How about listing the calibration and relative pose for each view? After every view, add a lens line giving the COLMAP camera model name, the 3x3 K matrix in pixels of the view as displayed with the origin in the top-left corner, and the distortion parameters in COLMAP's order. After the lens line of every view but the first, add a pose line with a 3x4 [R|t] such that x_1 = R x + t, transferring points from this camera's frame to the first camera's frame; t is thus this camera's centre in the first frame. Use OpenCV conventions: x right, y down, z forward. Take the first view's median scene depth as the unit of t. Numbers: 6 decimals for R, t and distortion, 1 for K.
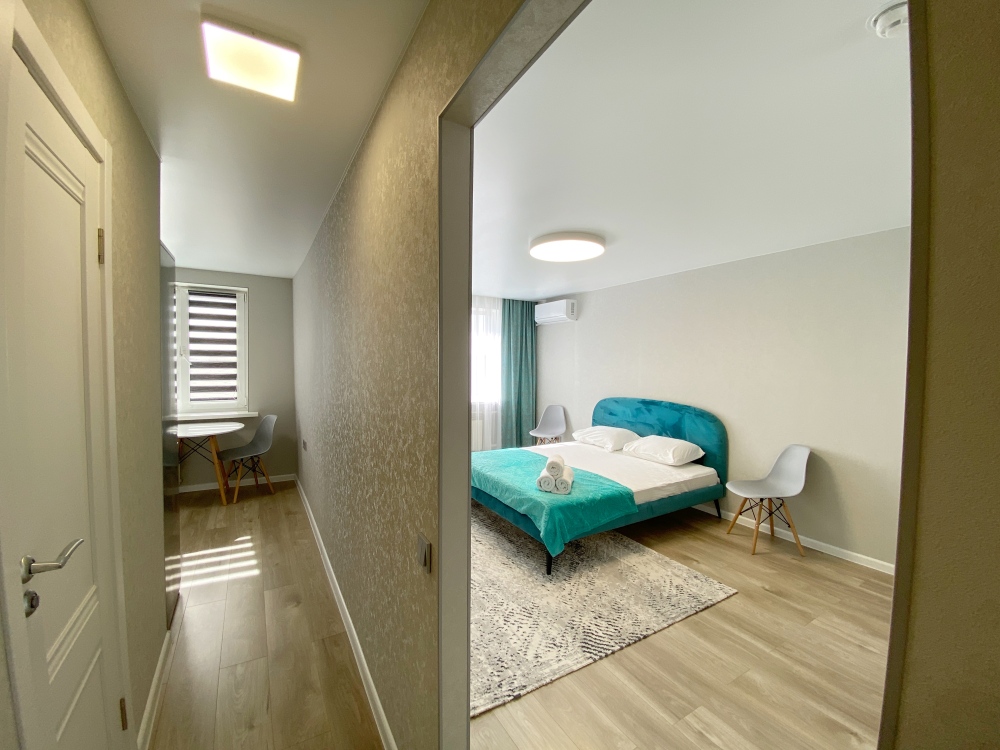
lens RADIAL K [[441.3, 0, 503.2], [0, 441.3, 375.6], [0, 0, 1]] dist [0.009306, -0.003981]
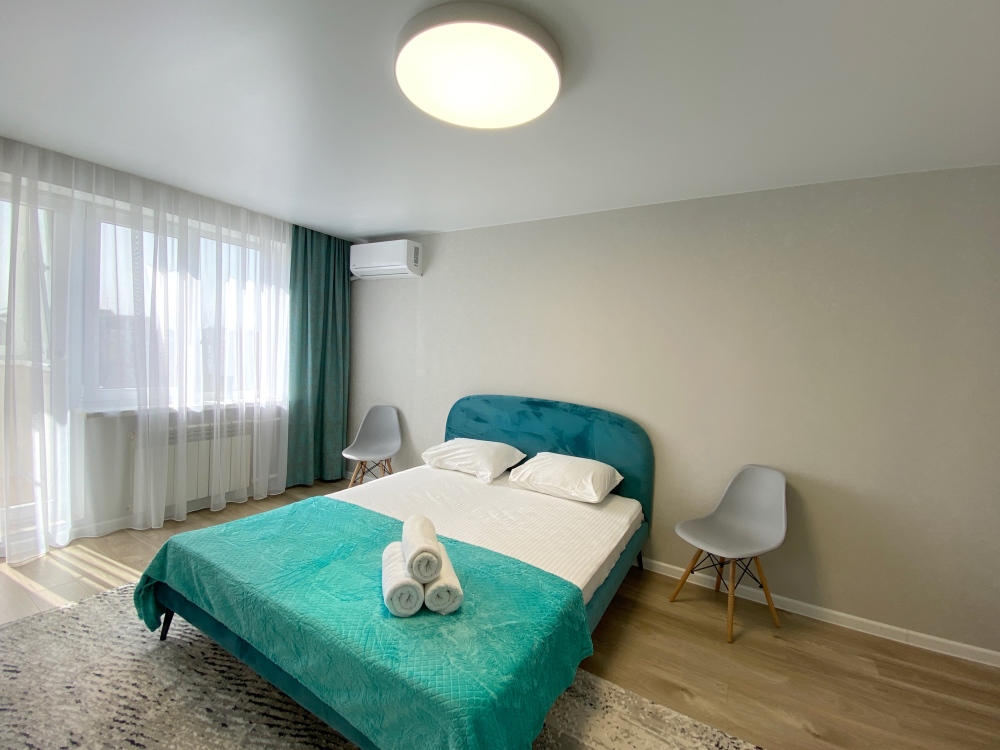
lens RADIAL K [[441.3, 0, 486.5], [0, 441.3, 358.1], [0, 0, 1]] dist [0.009306, -0.003981]
pose [[0.888580, 0.016781, 0.458415, -0.050192], [-0.022632, 0.999717, 0.007275, -0.011184], [-0.458163, -0.016839, 0.888709, 0.432560]]
